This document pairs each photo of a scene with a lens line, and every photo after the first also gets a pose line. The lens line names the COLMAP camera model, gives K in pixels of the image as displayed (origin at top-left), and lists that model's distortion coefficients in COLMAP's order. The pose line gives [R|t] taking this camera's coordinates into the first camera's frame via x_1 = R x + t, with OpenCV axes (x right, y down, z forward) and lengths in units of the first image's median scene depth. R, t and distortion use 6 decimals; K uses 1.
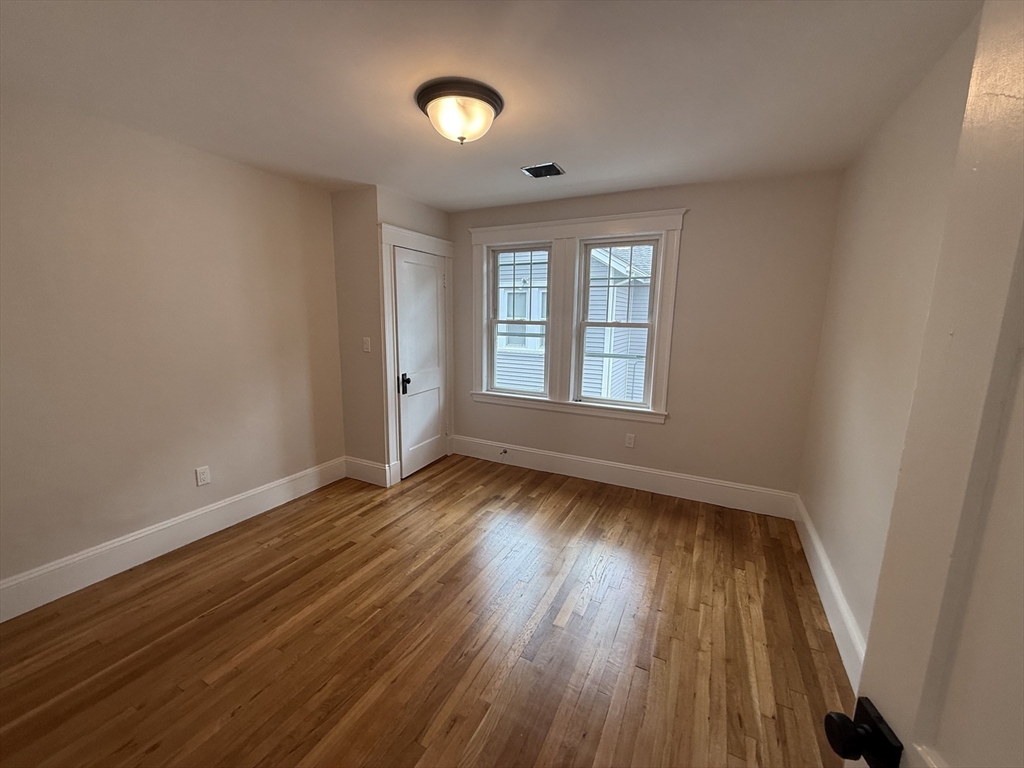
lens RADIAL K [[397.3, 0, 514.0], [0, 397.3, 405.4], [0, 0, 1]] dist [-0.000539, -0.000087]
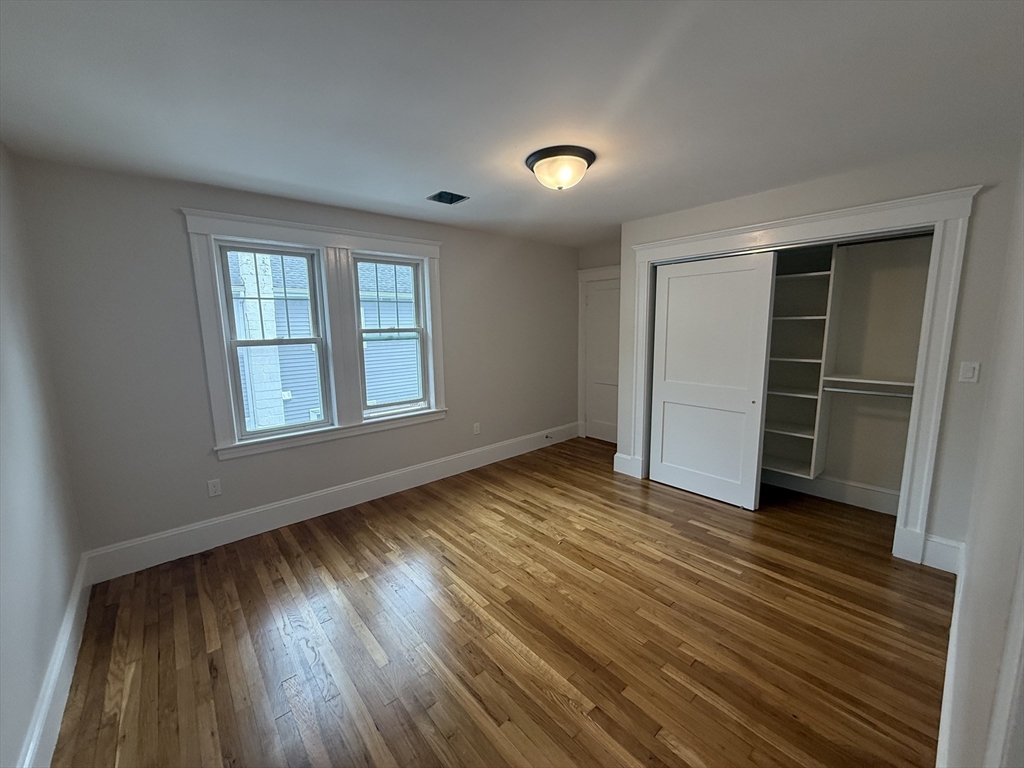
lens RADIAL K [[407.8, 0, 511.2], [0, 407.8, 386.7], [0, 0, 1]] dist [-0.001255, -0.000429]
pose [[0.381132, -0.154539, 0.911513, -0.552065], [0.233523, 0.970052, 0.066821, -0.065392], [-0.894542, 0.187392, 0.405807, 0.269974]]
